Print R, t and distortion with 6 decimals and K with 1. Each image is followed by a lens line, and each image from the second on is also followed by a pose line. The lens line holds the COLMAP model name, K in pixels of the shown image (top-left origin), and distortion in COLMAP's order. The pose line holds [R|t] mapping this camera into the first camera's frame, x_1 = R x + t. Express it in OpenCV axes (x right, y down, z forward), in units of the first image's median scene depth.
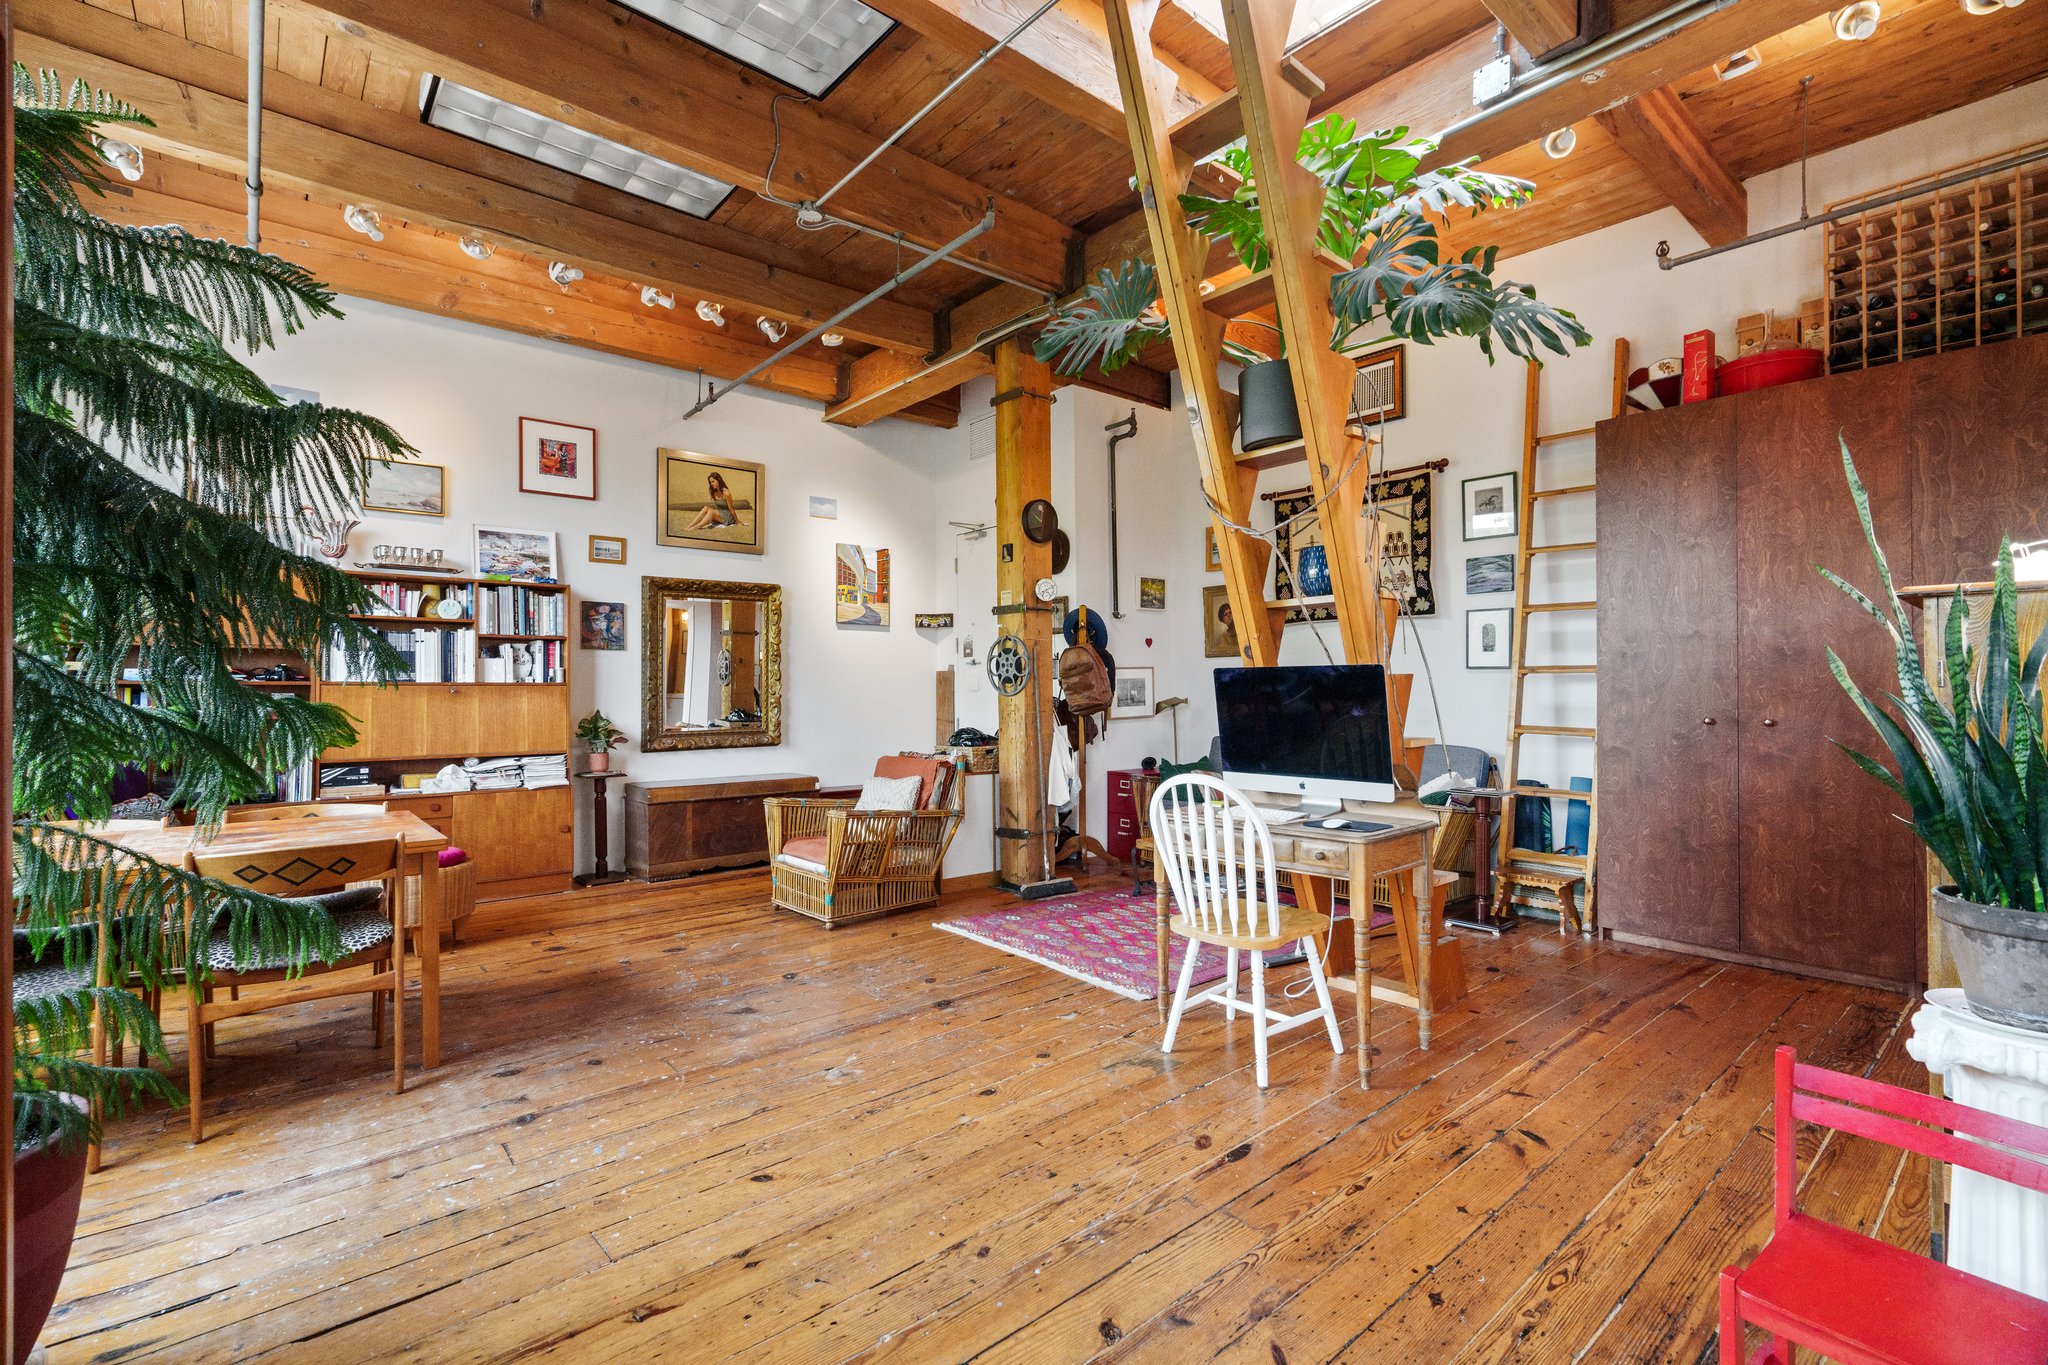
lens RADIAL K [[916.7, 0, 1018.6], [0, 916.7, 677.4], [0, 0, 1]] dist [-0.003291, 0.000548]
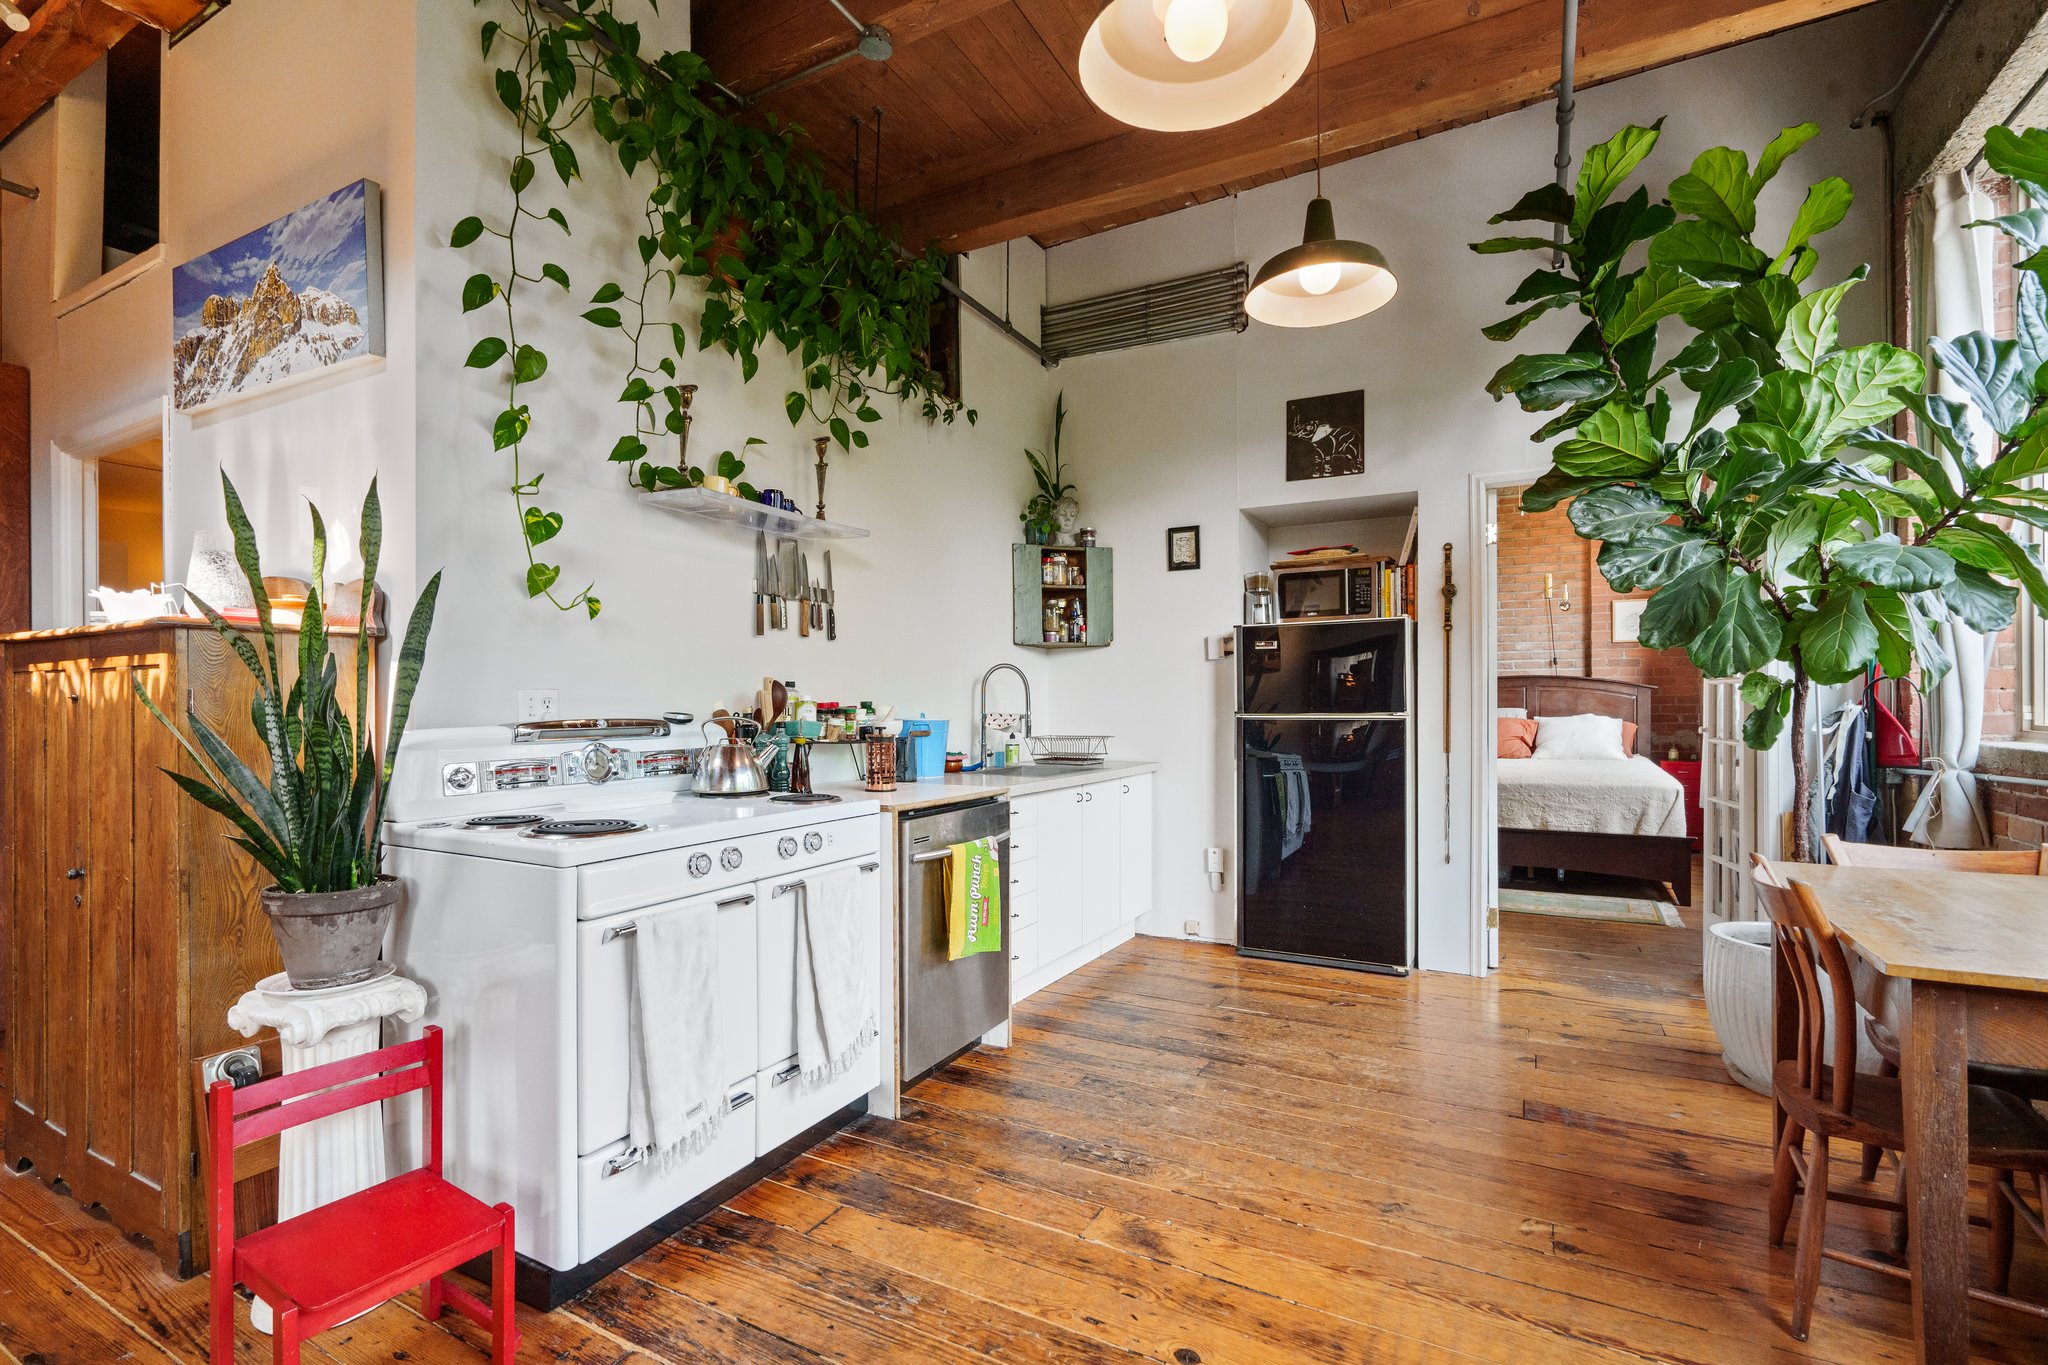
lens RADIAL K [[925.4, 0, 1027.3], [0, 925.4, 701.7], [0, 0, 1]] dist [-0.013140, 0.006936]
pose [[-0.362326, 0.006631, 0.932028, -0.108489], [-0.000044, 0.999975, -0.007132, 0.001387], [-0.932051, -0.002625, -0.362317, 0.152772]]
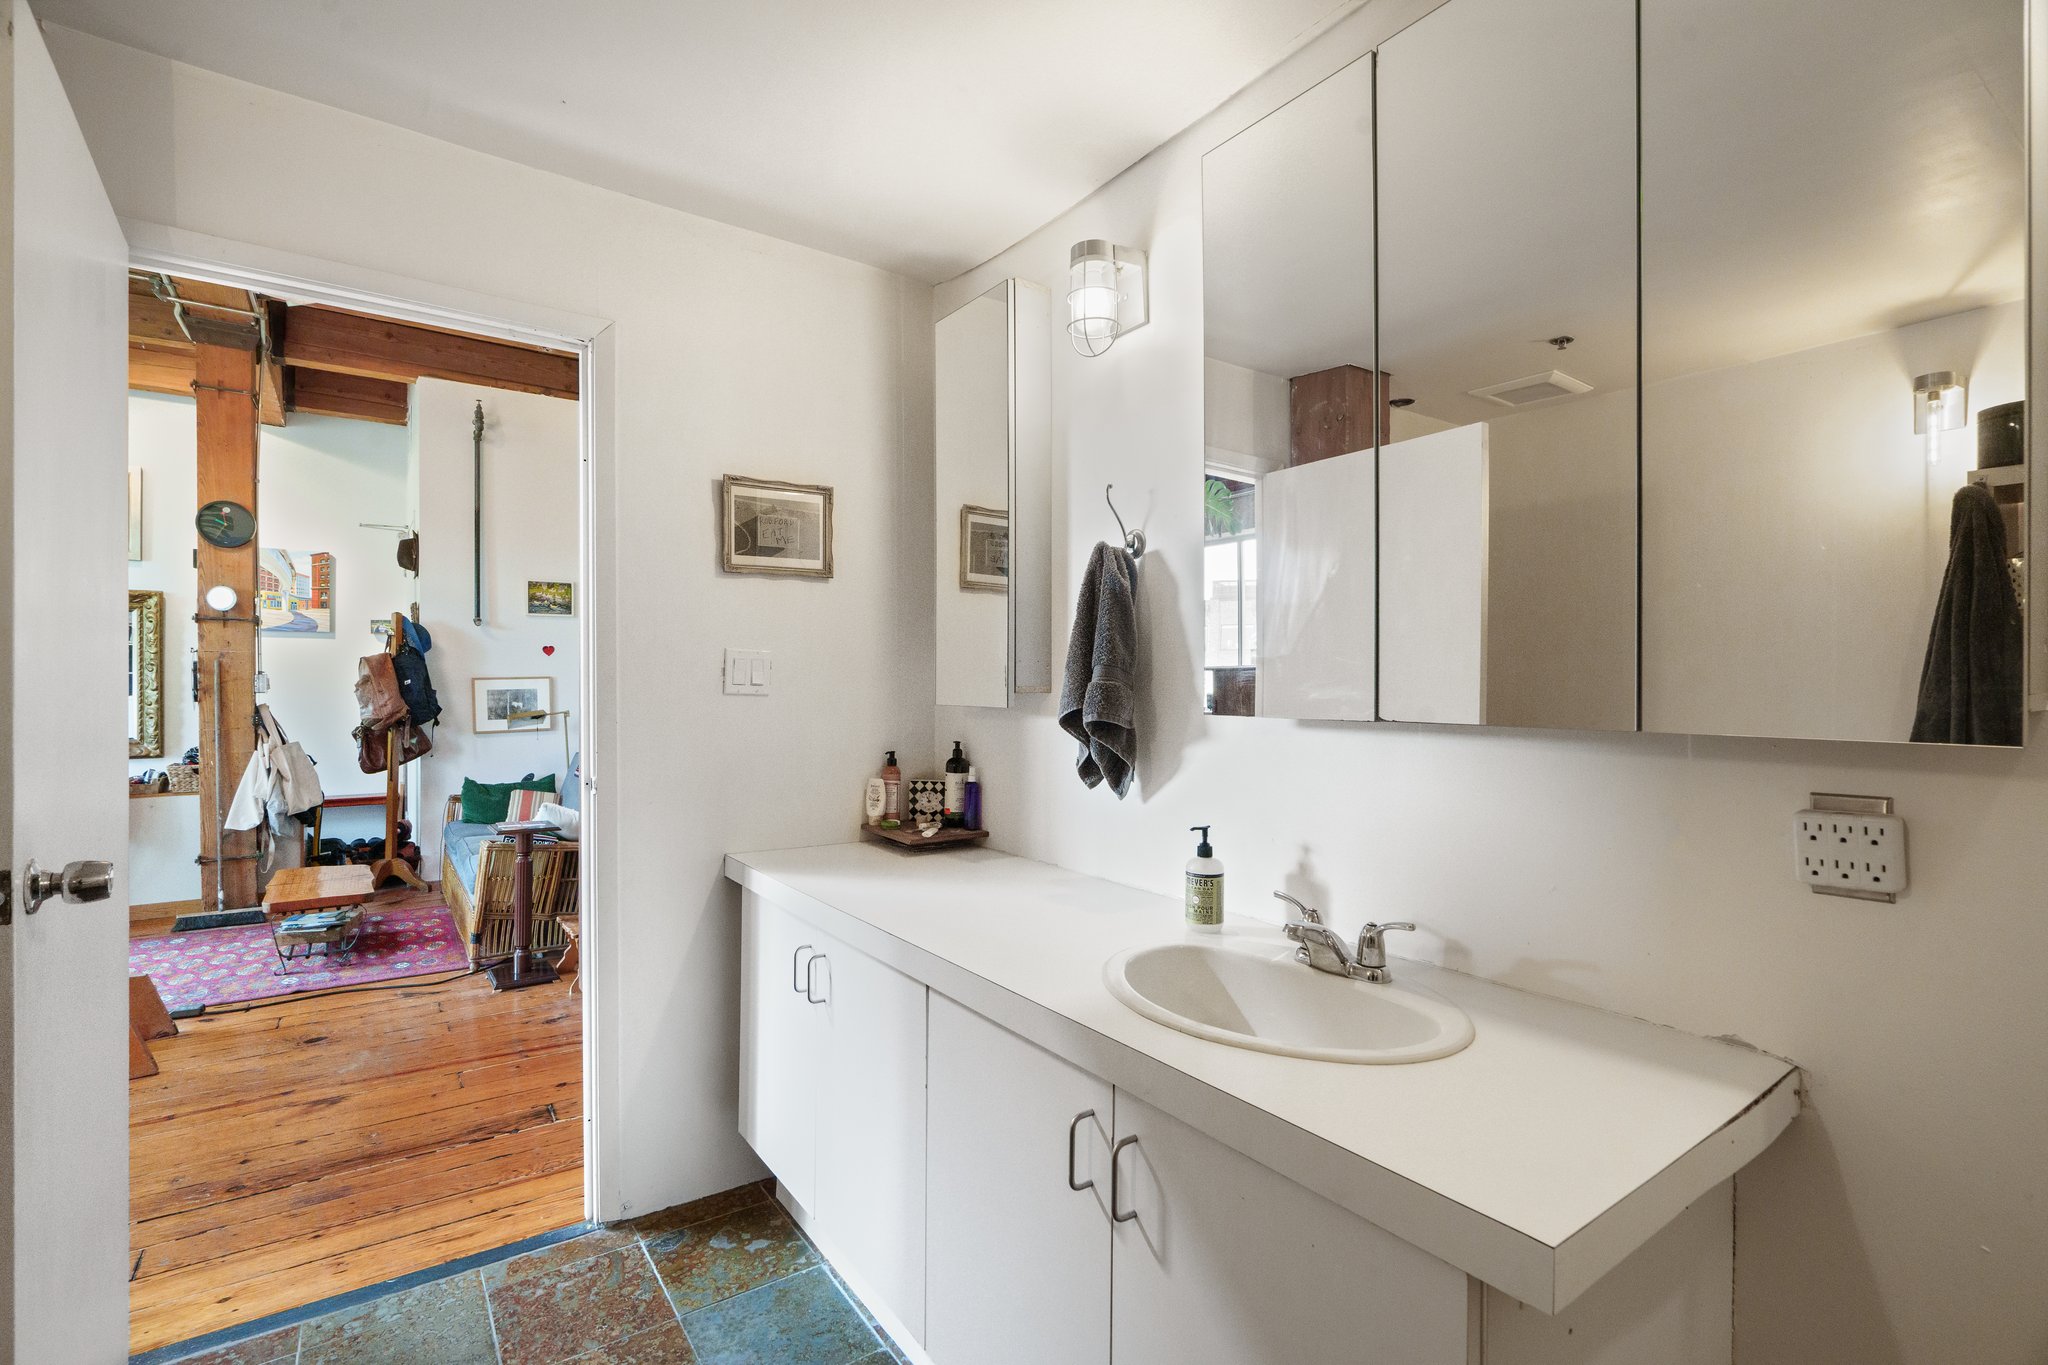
lens RADIAL K [[921.3, 0, 1018.6], [0, 921.3, 682.1], [0, 0, 1]] dist [-0.003588, 0.000699]
pose [[0.996825, 0.002171, -0.079588, 0.853175], [-0.001245, 0.999931, 0.011684, -0.021483], [0.079608, -0.011548, 0.996759, 0.126952]]
